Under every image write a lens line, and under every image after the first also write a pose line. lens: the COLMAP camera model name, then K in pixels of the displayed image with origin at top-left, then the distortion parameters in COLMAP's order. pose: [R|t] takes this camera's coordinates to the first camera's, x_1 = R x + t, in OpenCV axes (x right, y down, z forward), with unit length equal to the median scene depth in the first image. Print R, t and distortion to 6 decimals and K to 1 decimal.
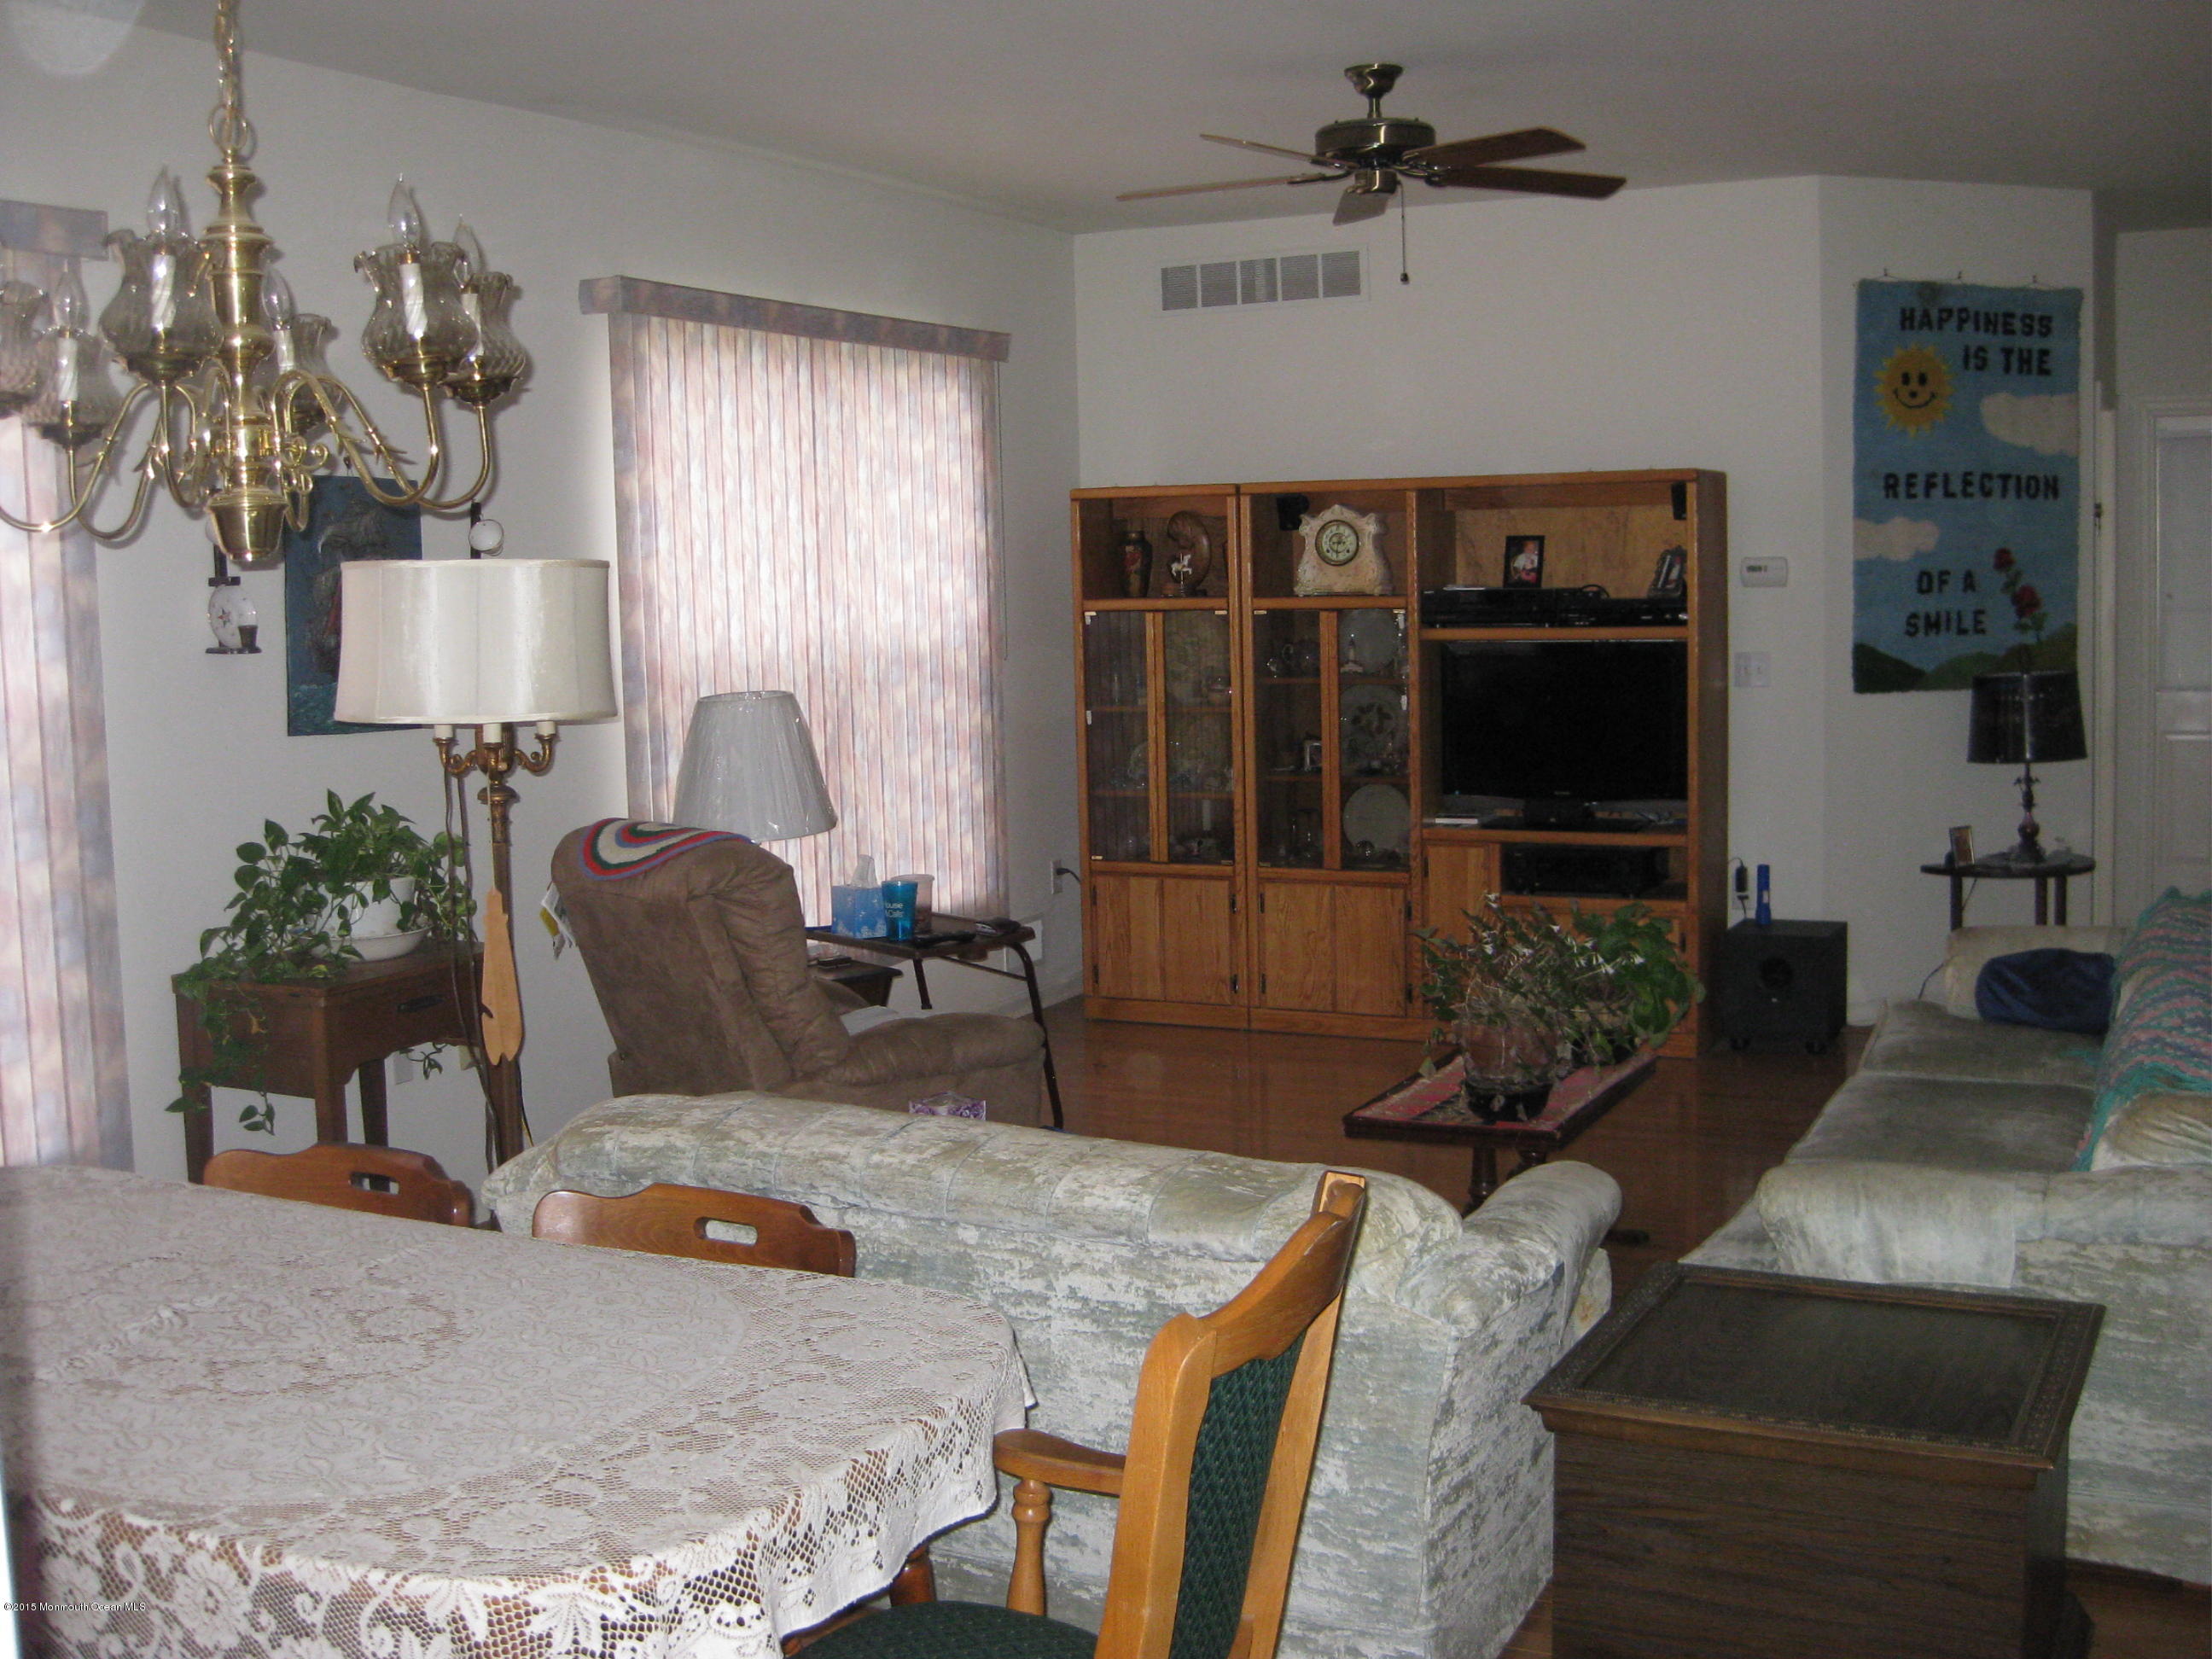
lens RADIAL K [[2452.1, 0, 1120.6], [0, 2452.1, 827.9], [0, 0, 1]] dist [-0.135298, 0.000000]
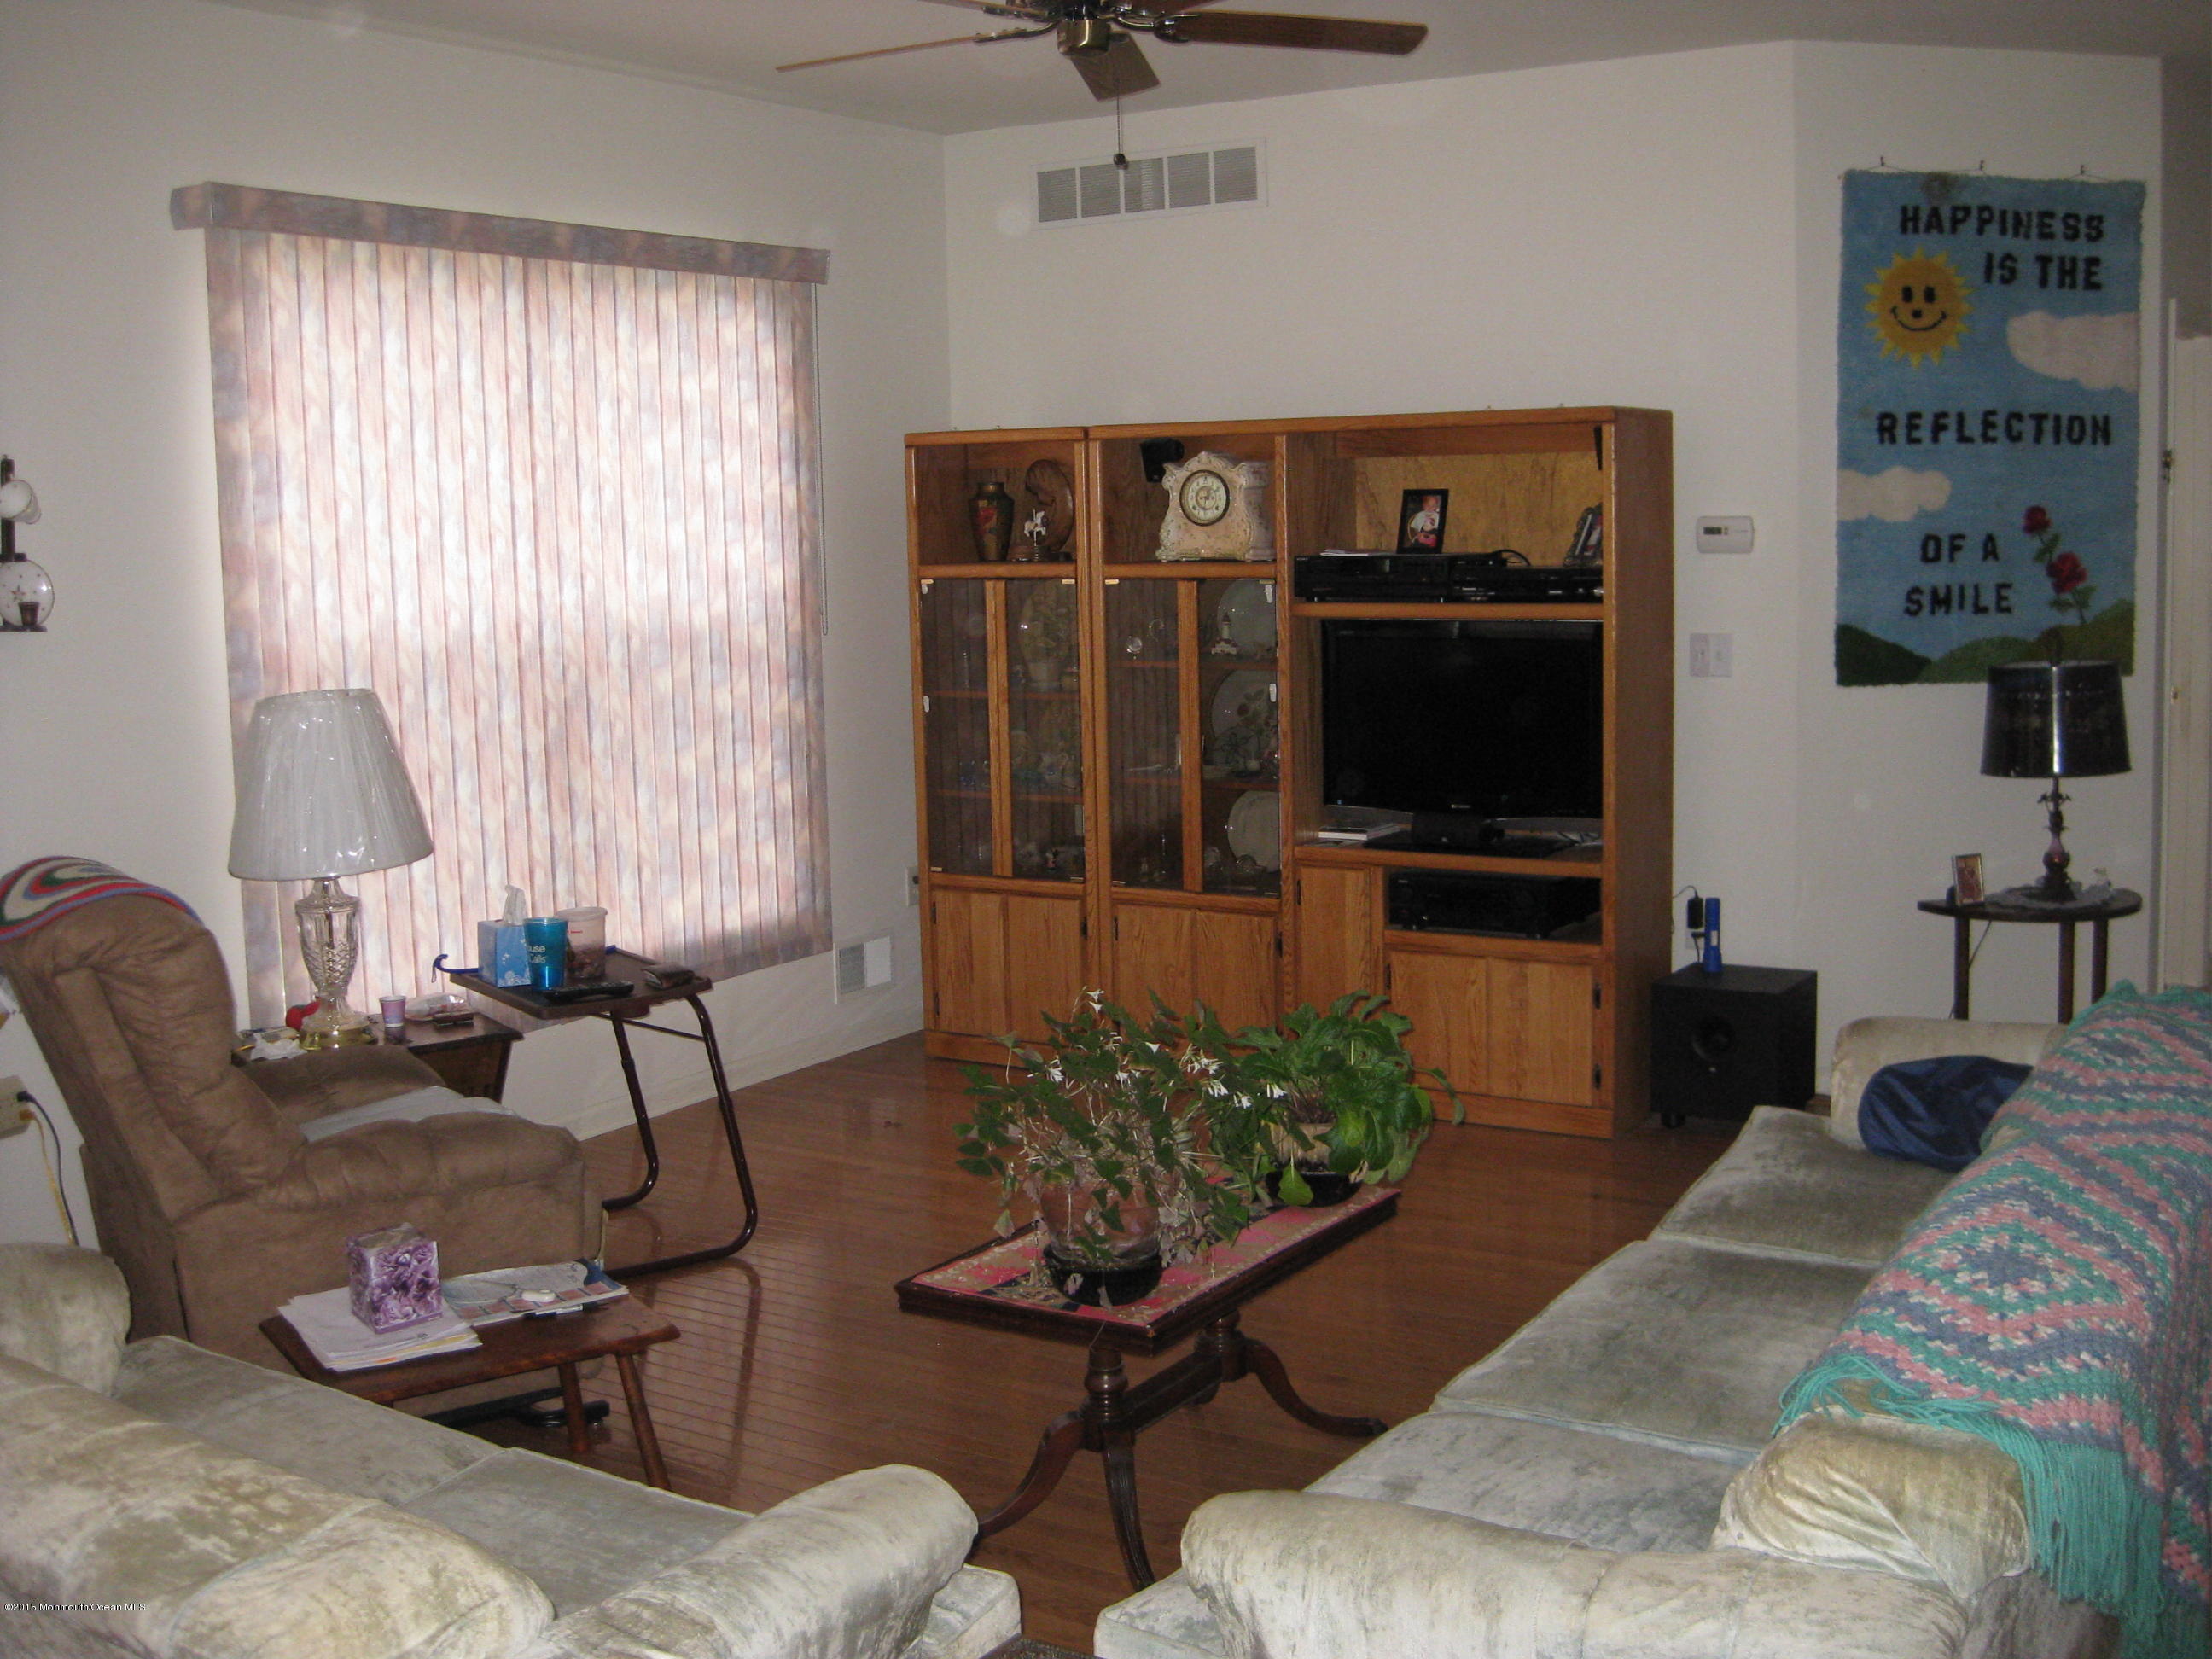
lens RADIAL K [[2452.1, 0, 1093.2], [0, 2452.1, 828.3], [0, 0, 1]] dist [-0.135298, 0.000000]
pose [[0.993906, 0.015626, -0.109118, 0.146642], [-0.013002, 0.999610, 0.024713, -0.025227], [0.109462, -0.023144, 0.993722, 0.173092]]
